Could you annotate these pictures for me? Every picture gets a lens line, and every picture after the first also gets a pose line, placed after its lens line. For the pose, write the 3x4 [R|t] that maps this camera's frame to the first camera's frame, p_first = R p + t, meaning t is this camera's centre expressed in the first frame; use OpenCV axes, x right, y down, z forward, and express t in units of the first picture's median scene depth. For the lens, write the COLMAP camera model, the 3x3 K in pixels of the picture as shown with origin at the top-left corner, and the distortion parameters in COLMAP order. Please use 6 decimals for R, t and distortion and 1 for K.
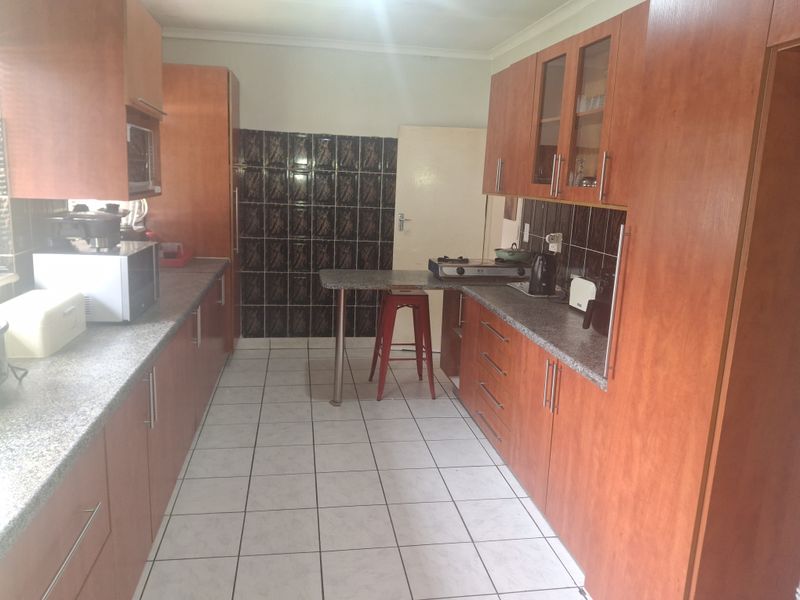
lens RADIAL K [[597.3, 0, 393.2], [0, 597.3, 295.0], [0, 0, 1]] dist [0.120758, -0.254711]
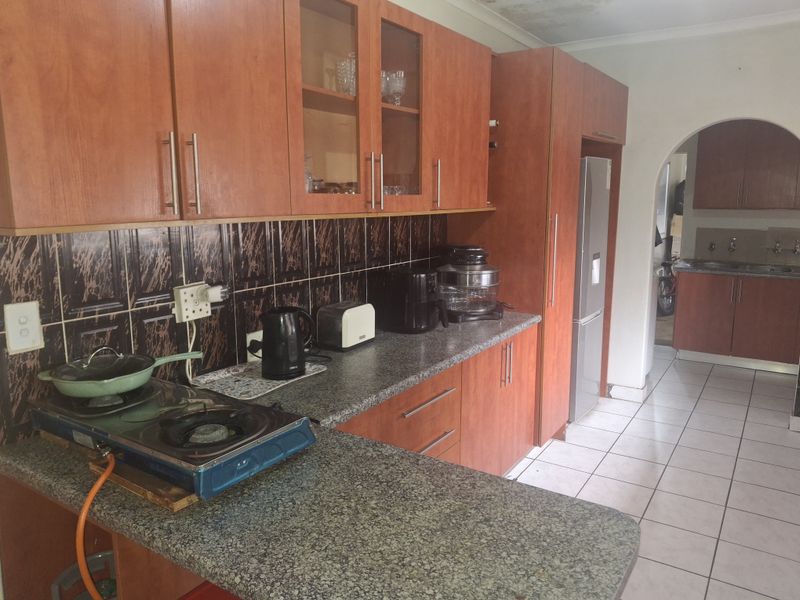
lens RADIAL K [[597.3, 0, 393.2], [0, 597.3, 295.0], [0, 0, 1]] dist [0.120758, -0.254711]
pose [[-0.735554, -0.146310, 0.661478, -0.176355], [0.107968, 0.938604, 0.327666, -0.203779], [-0.668807, 0.312435, -0.674597, 1.013844]]
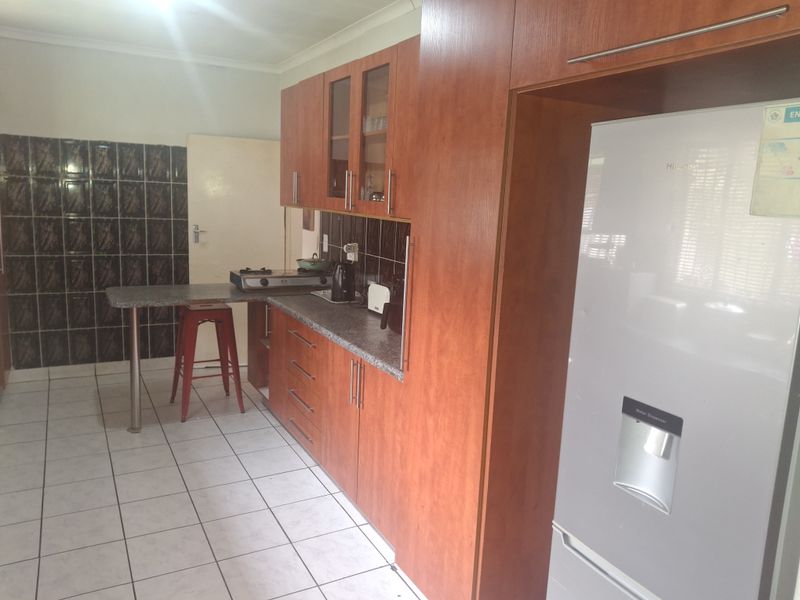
lens RADIAL K [[597.3, 0, 393.2], [0, 597.3, 295.0], [0, 0, 1]] dist [0.120758, -0.254711]
pose [[0.945432, -0.053598, 0.321381, -0.009124], [0.058831, 0.998246, -0.006584, 0.000967], [-0.320464, 0.025132, 0.946927, -0.032032]]
